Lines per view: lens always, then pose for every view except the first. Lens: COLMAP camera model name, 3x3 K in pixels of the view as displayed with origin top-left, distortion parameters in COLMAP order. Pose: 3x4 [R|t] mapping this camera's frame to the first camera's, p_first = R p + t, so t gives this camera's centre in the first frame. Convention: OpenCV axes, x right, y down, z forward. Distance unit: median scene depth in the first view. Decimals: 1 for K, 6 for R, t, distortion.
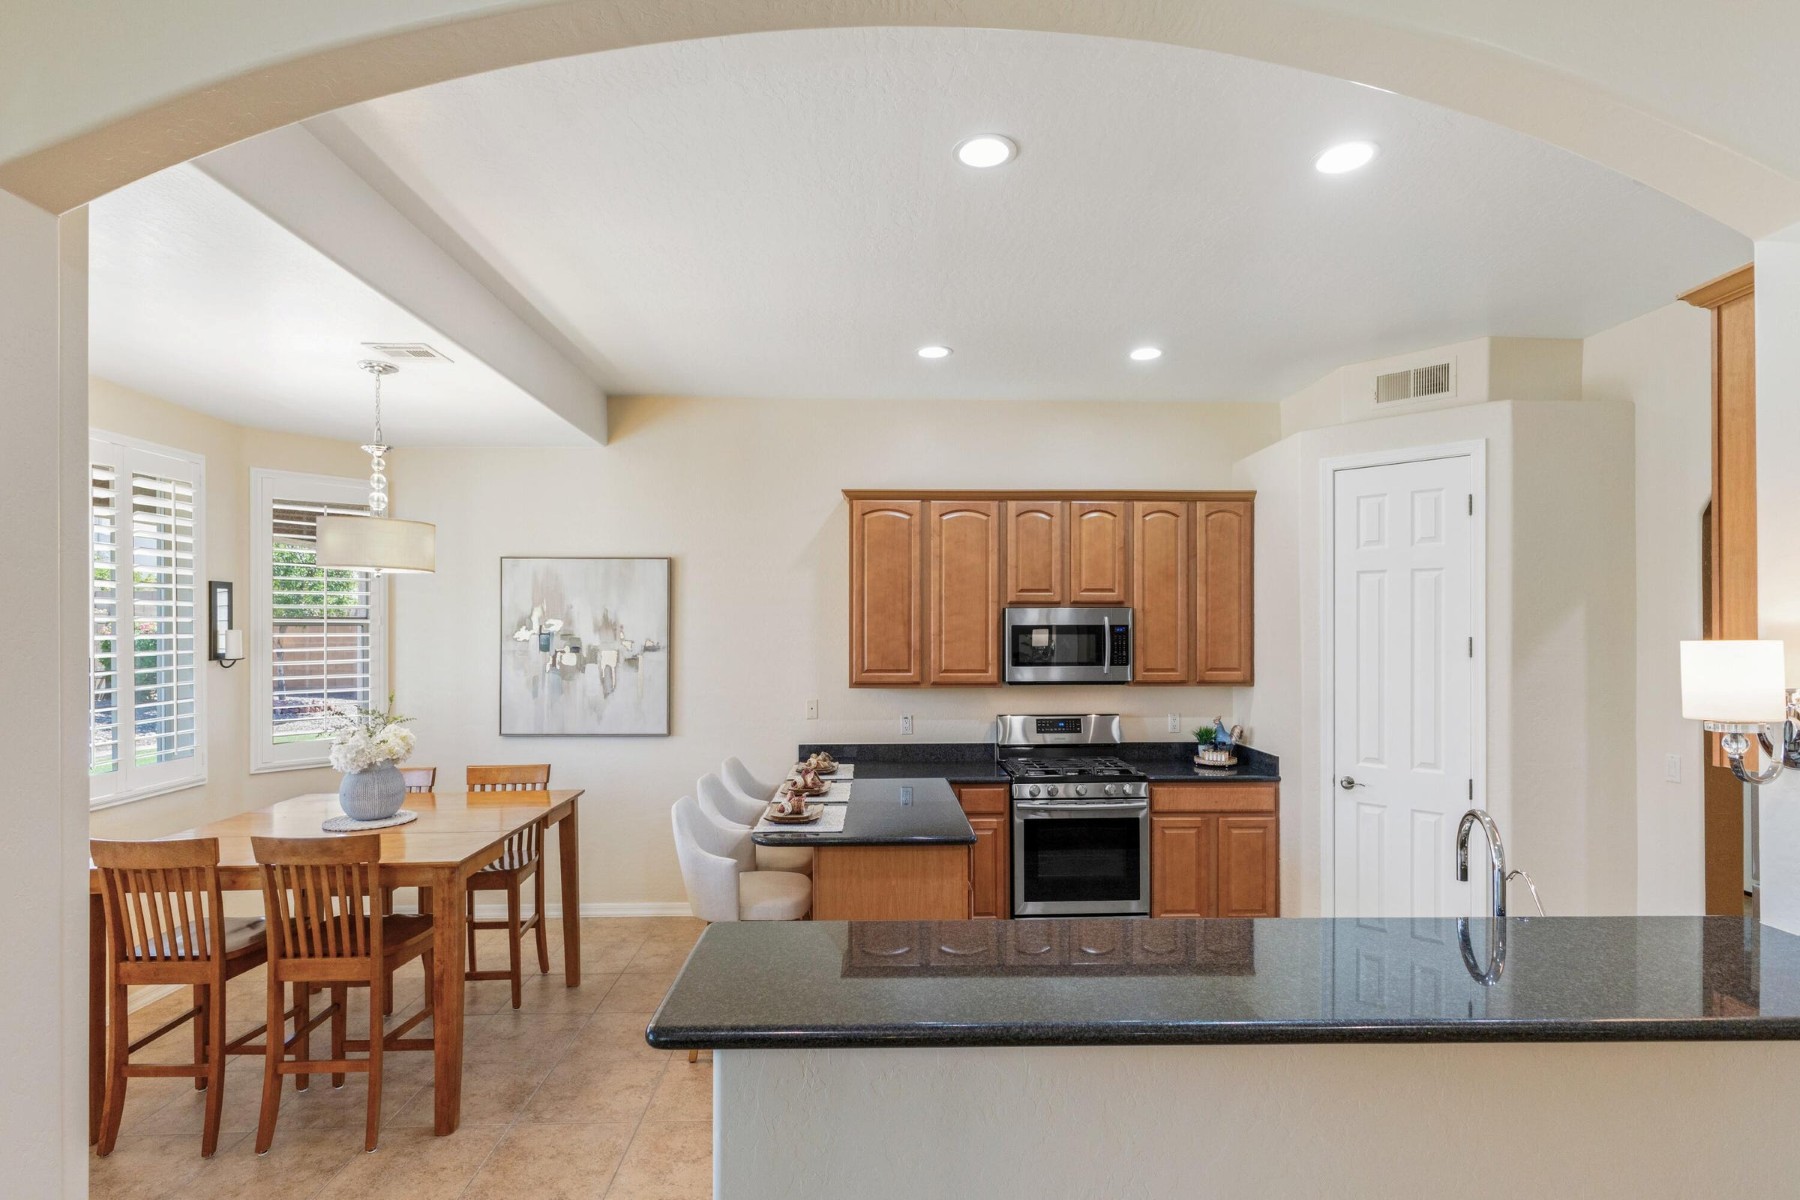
lens RADIAL K [[867.4, 0, 778.2], [0, 867.4, 619.3], [0, 0, 1]] dist [0.012788, -0.000164]
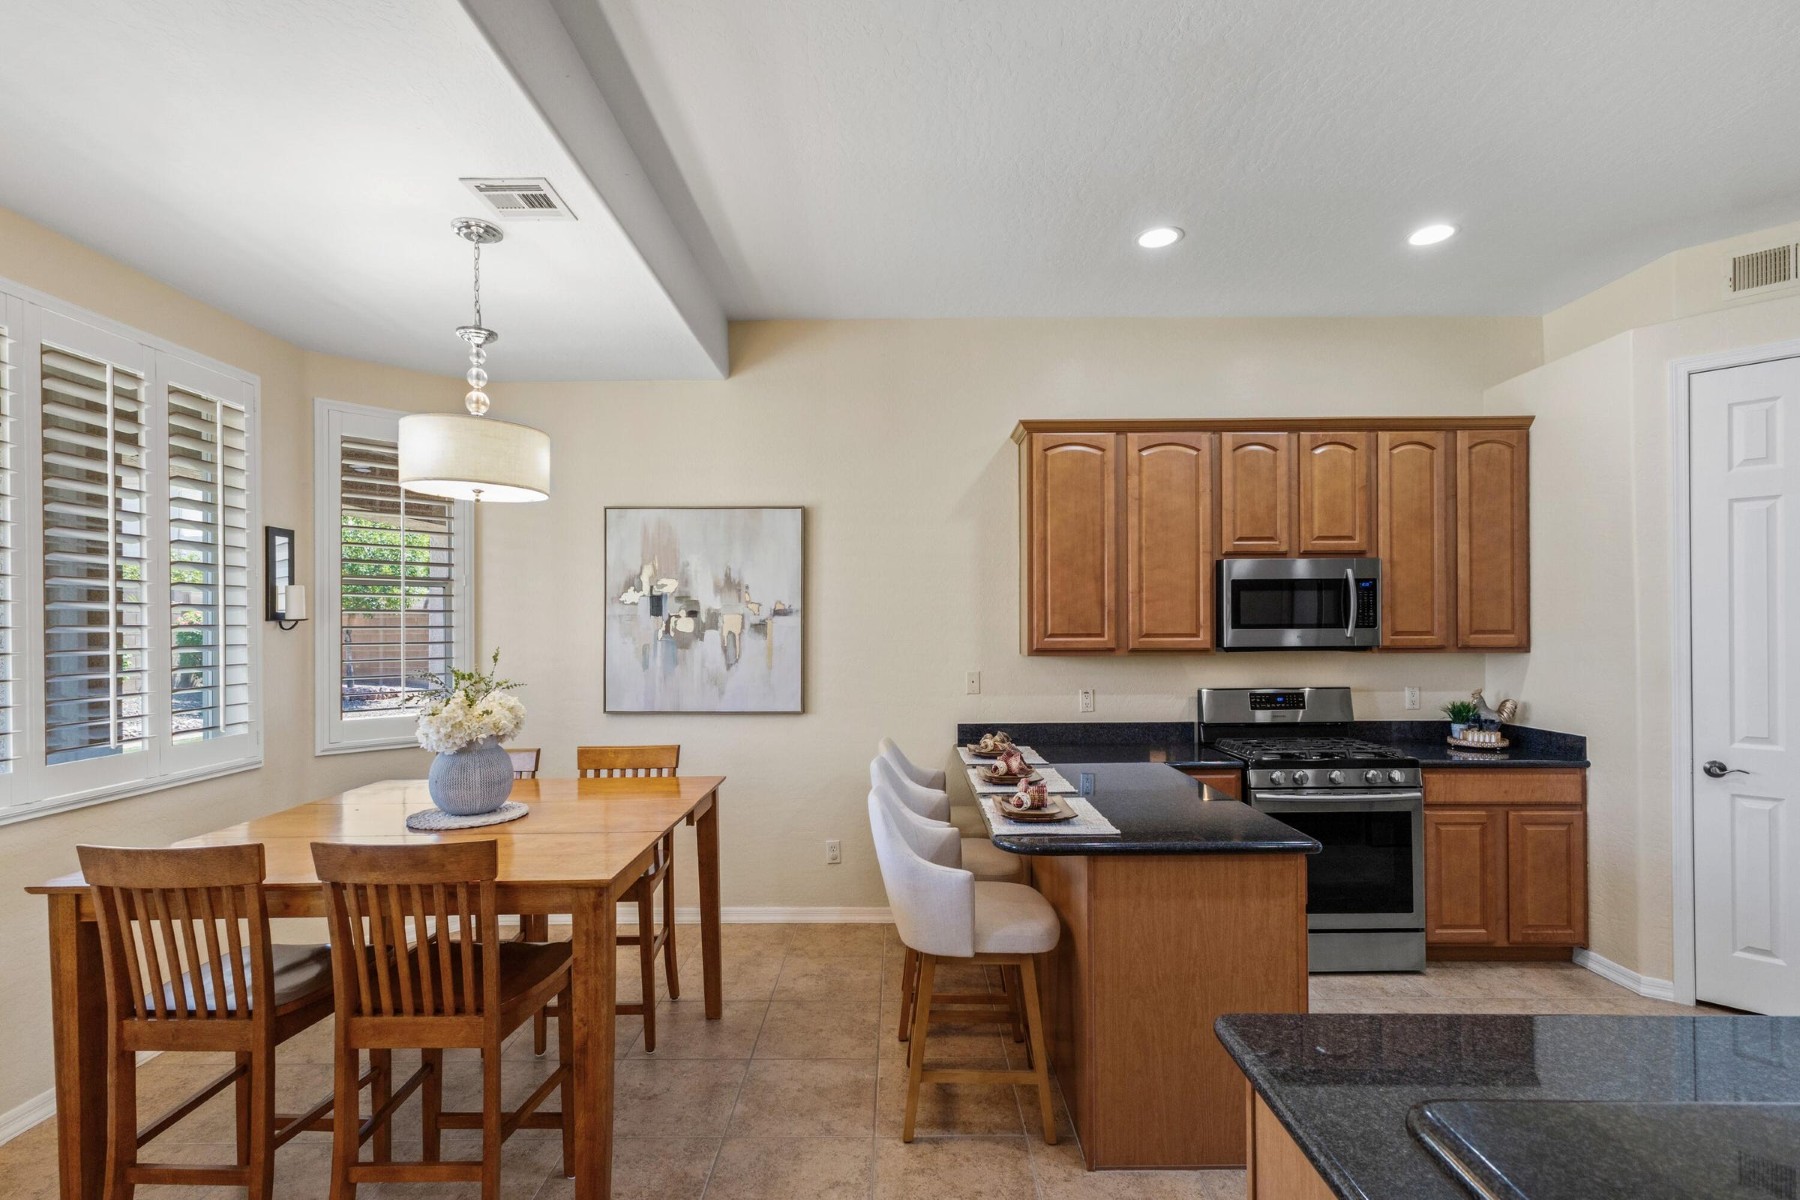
lens RADIAL K [[830.9, 0, 832.6], [0, 830.9, 617.7], [0, 0, 1]] dist [0.000719, 0.007367]
pose [[0.999968, 0.002968, 0.007438, -0.121372], [-0.003007, 0.999982, 0.005148, 0.041118], [-0.007423, -0.005170, 0.999959, 0.209159]]
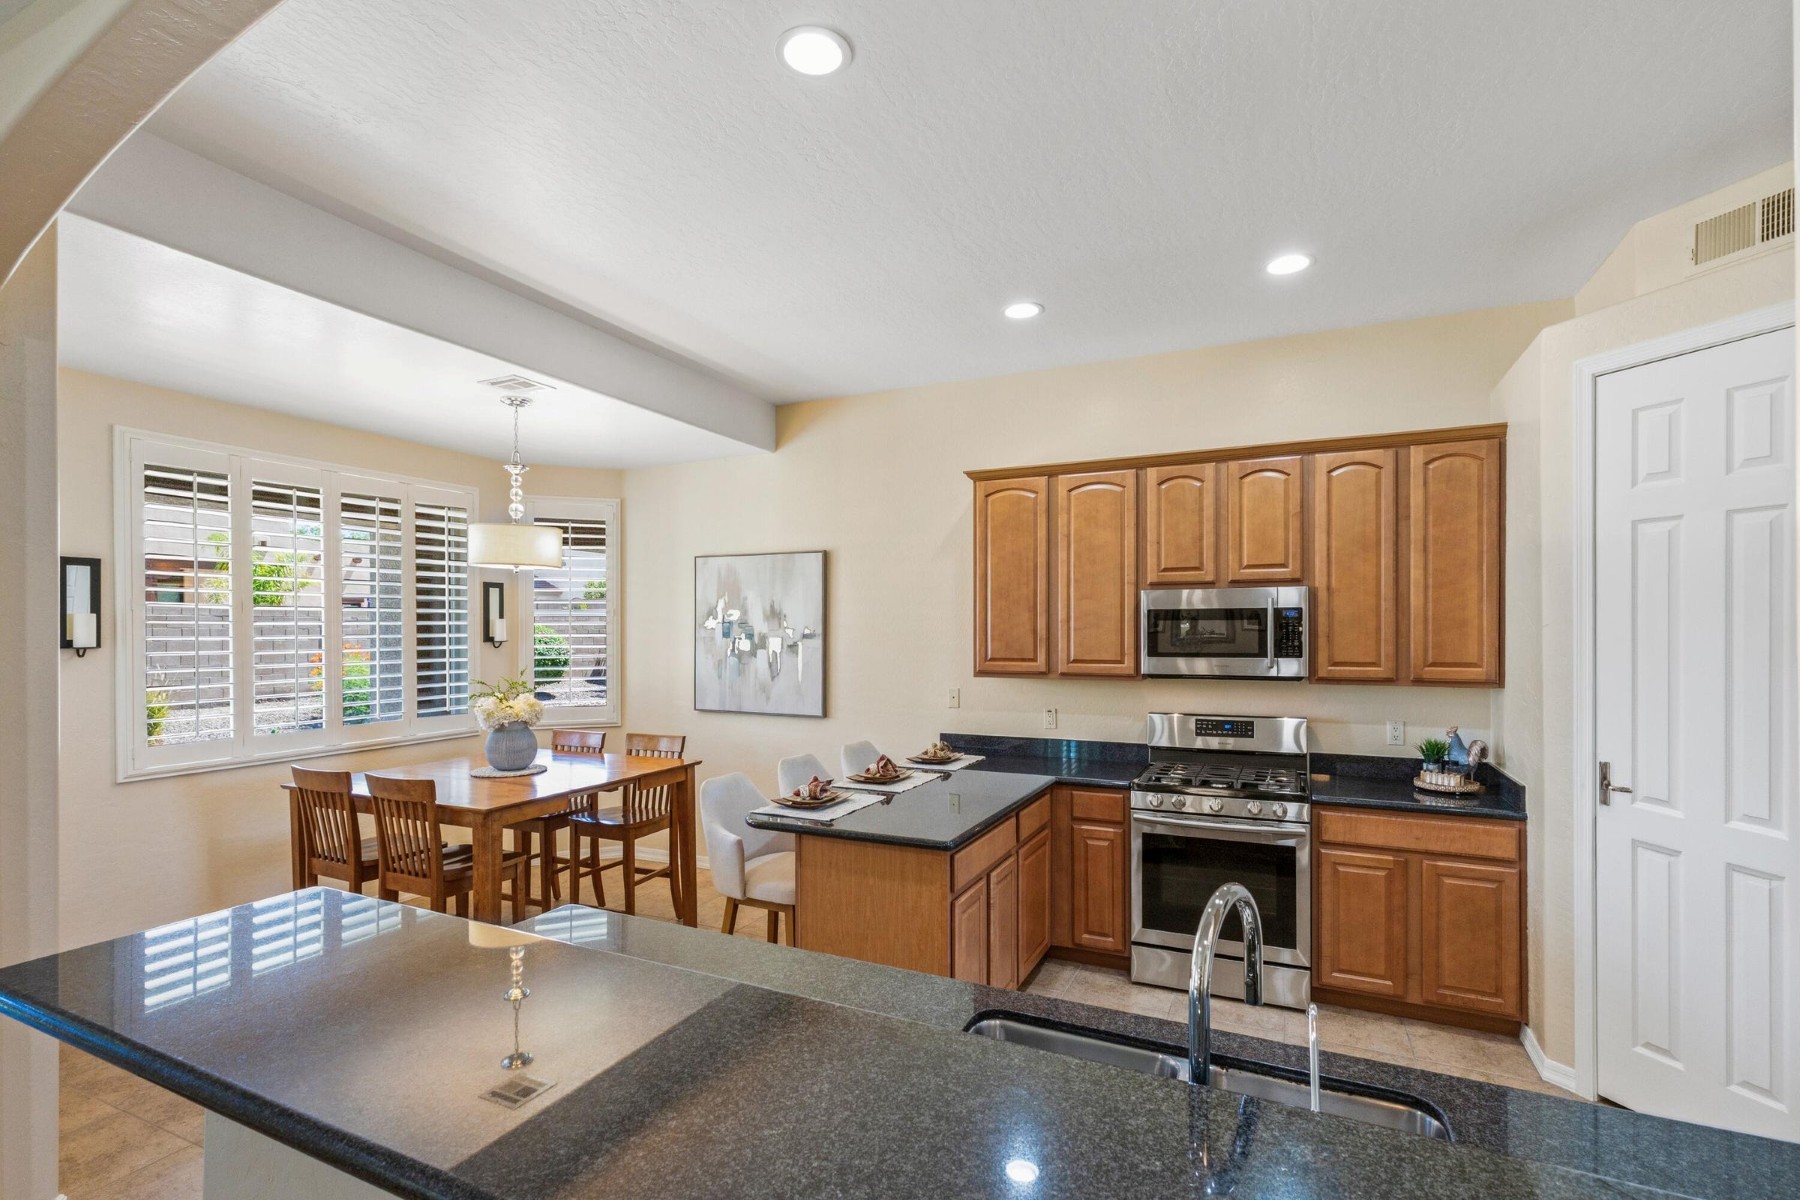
lens RADIAL K [[765.4, 0, 778.8], [0, 765.4, 621.3], [0, 0, 1]] dist [-0.000448, 0.004852]
pose [[0.905245, -0.002428, -0.424883, 0.264872], [0.003751, 0.999990, 0.002278, 0.015797], [0.424873, -0.003656, 0.905245, 0.149073]]
